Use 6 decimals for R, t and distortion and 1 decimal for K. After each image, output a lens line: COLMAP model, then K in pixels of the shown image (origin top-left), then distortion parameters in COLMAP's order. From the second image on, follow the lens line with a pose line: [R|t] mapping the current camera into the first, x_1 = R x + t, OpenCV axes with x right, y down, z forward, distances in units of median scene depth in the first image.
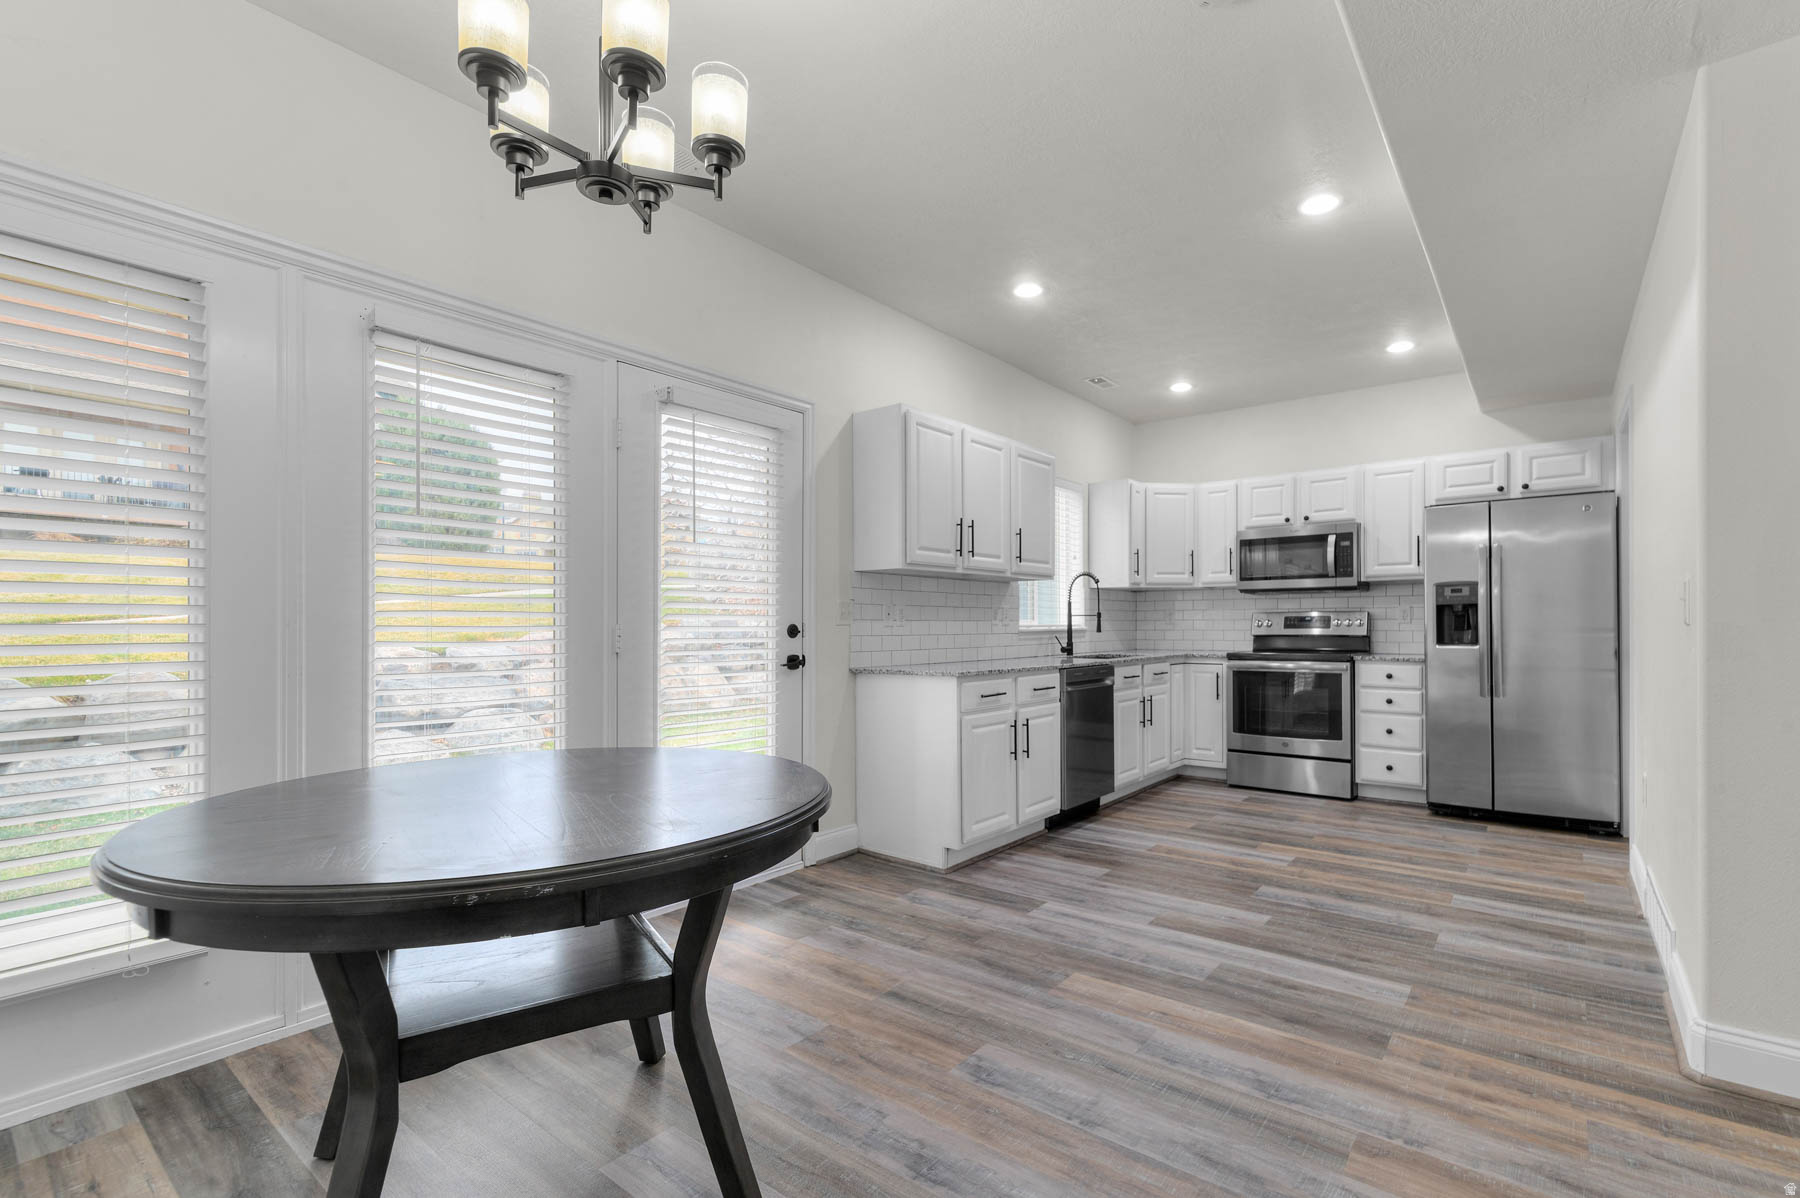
lens RADIAL K [[824.6, 0, 898.5], [0, 824.6, 628.1], [0, 0, 1]] dist [0.000314, 0.000031]
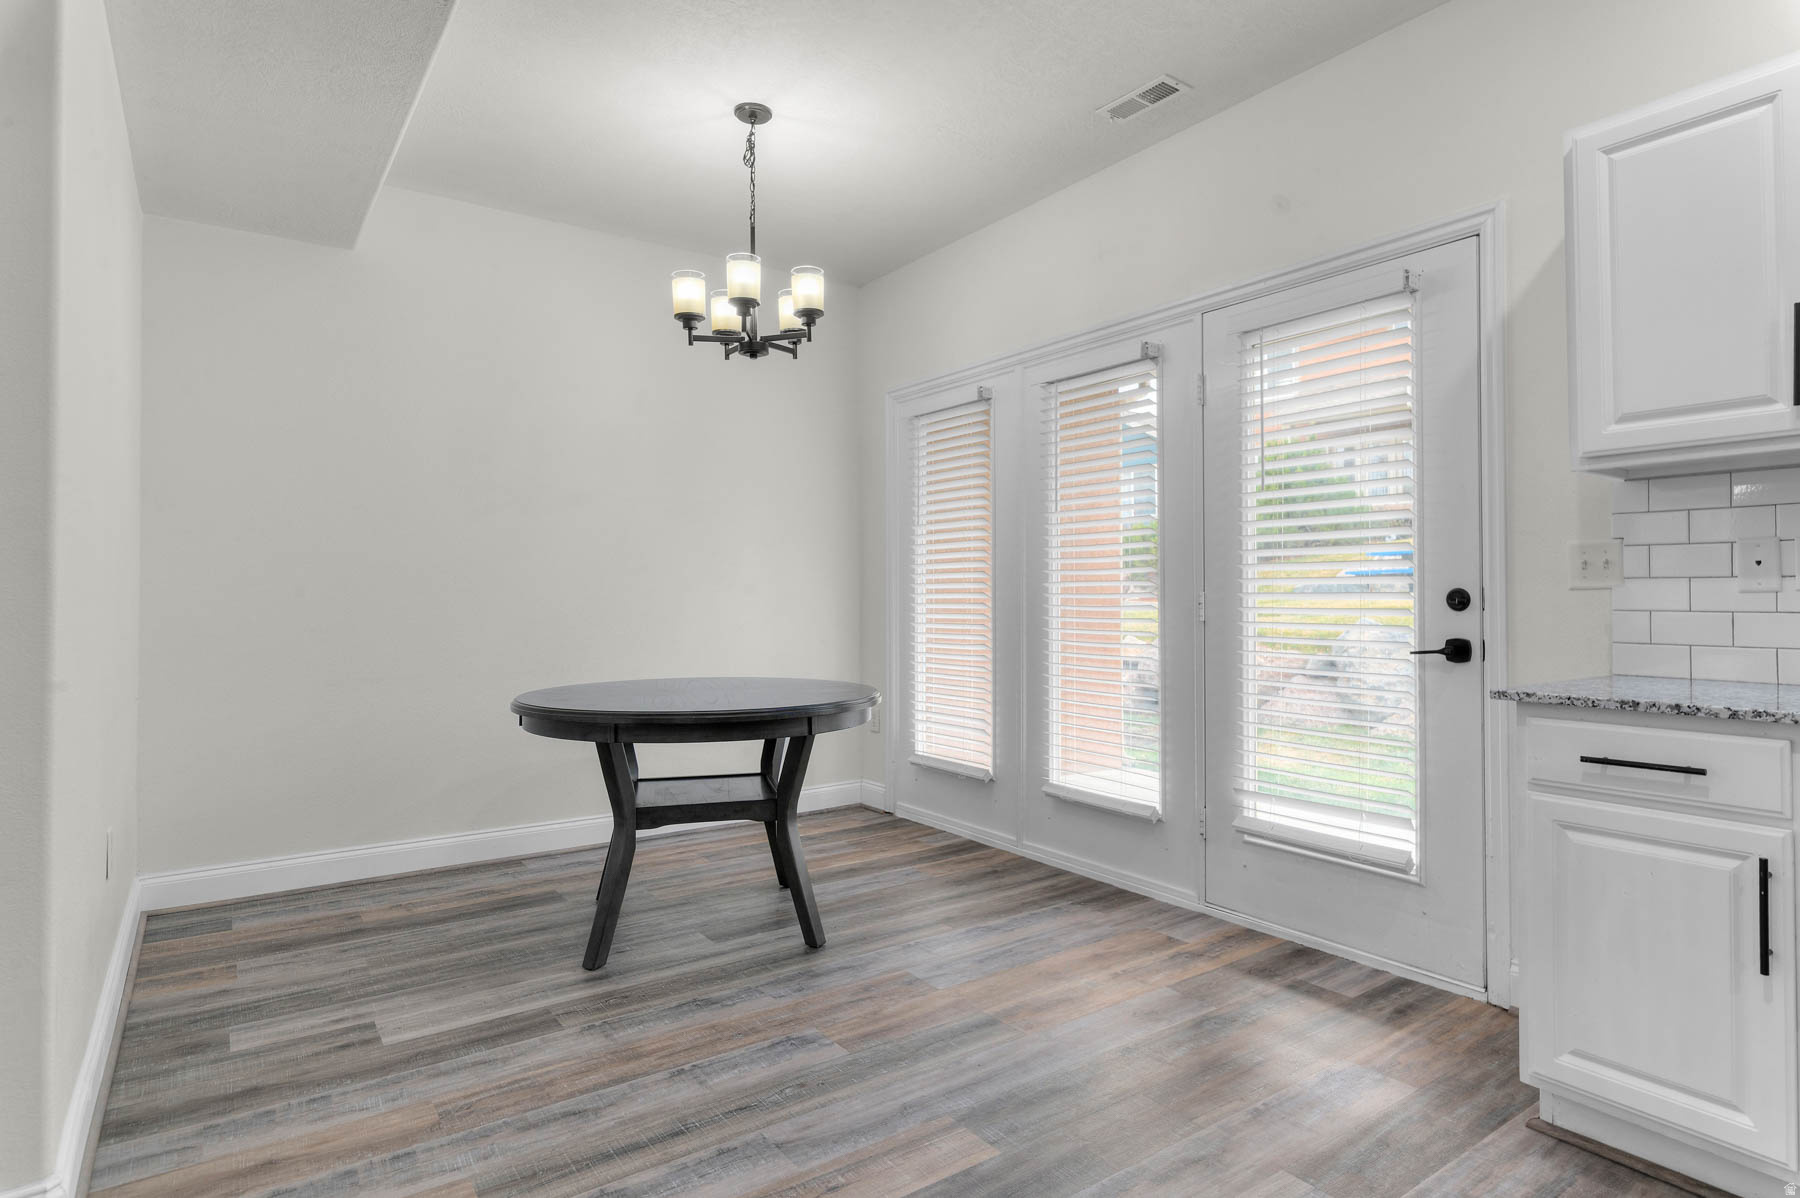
lens RADIAL K [[1007.7, 0, 969.9], [0, 1007.7, 577.7], [0, 0, 1]] dist [0.001027, 0.000076]
pose [[-0.252039, -0.014078, -0.967615, 0.505039], [0.002723, 0.999880, -0.015257, -0.001770], [0.967713, -0.006480, -0.251970, 0.615160]]
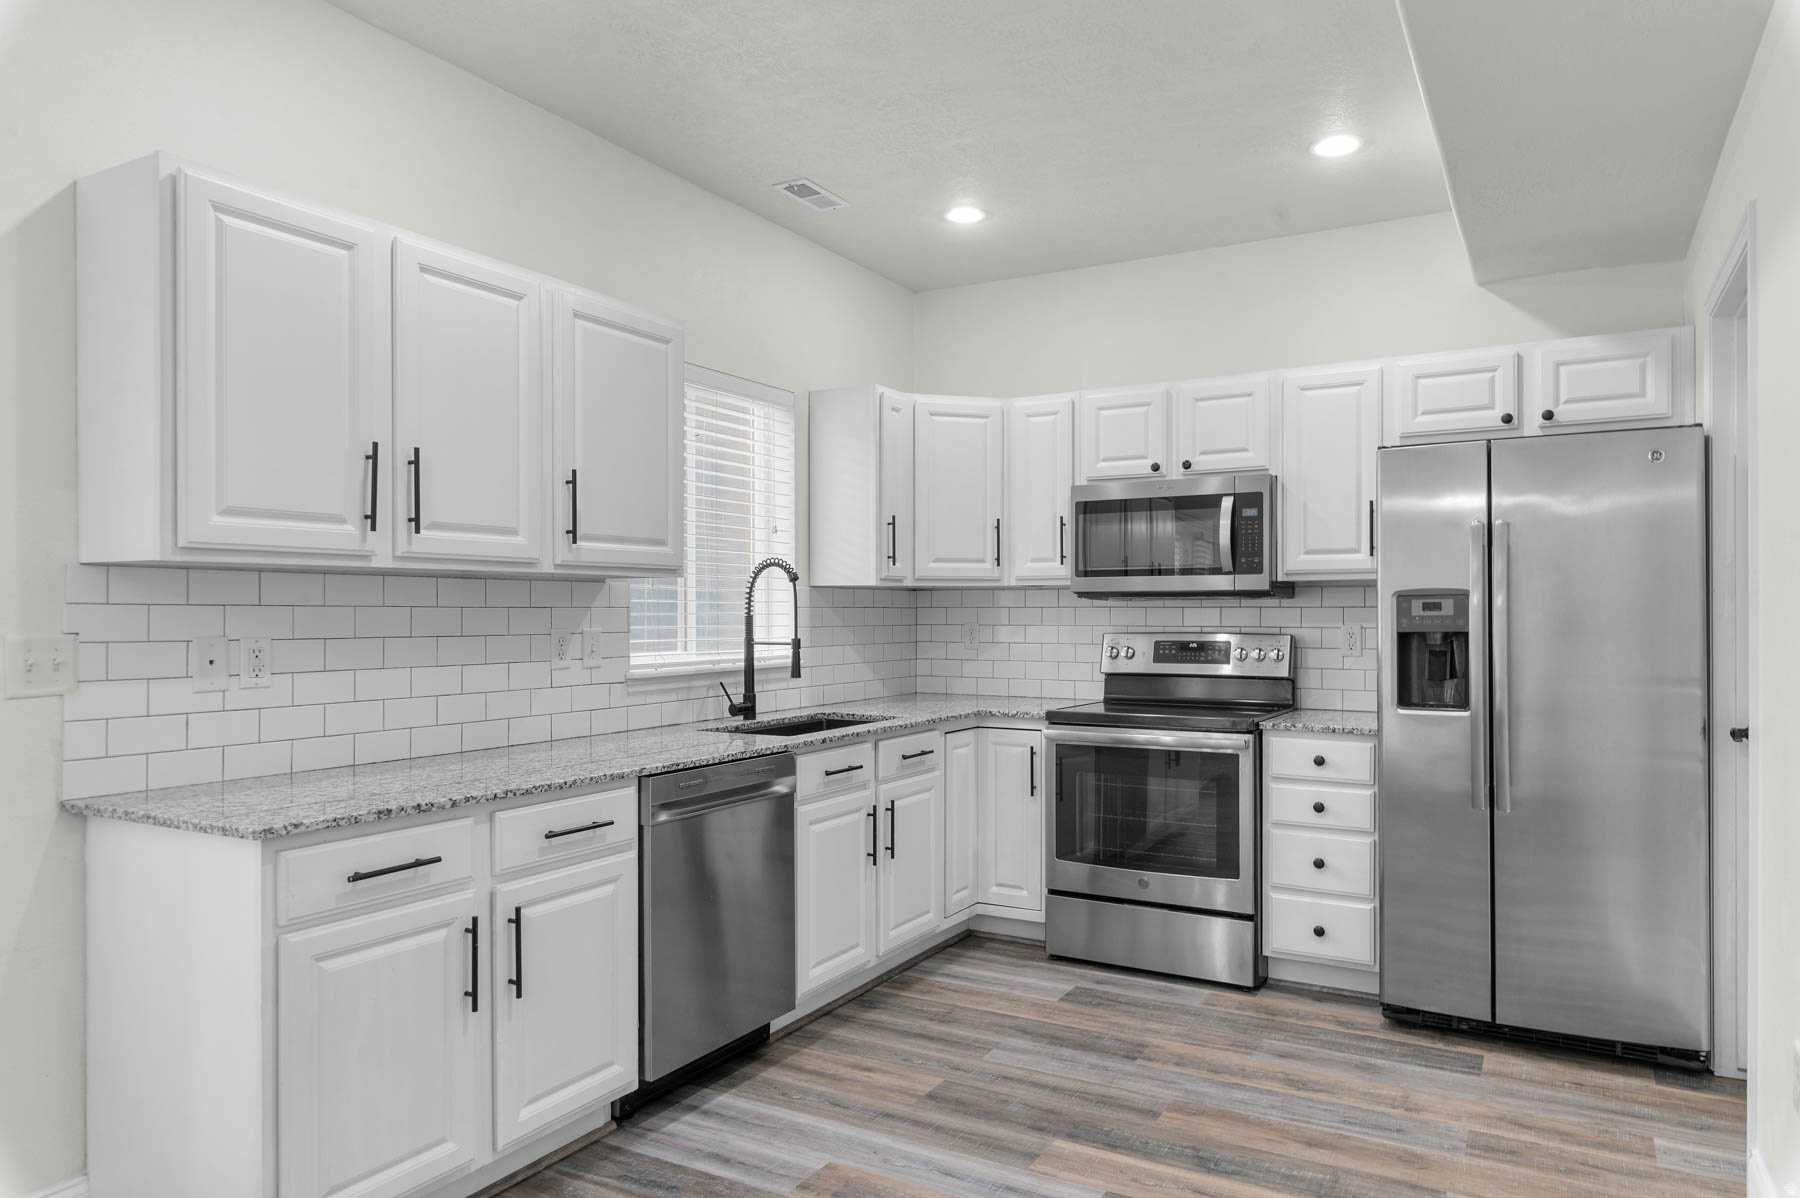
lens RADIAL K [[1166.5, 0, 901.1], [0, 1166.5, 613.7], [0, 0, 1]] dist [-0.007075, -0.002561]
pose [[0.988279, 0.003293, 0.152623, 0.209705], [-0.002947, 0.999993, -0.002494, -0.034998], [-0.152630, 0.002015, 0.988281, 0.290979]]
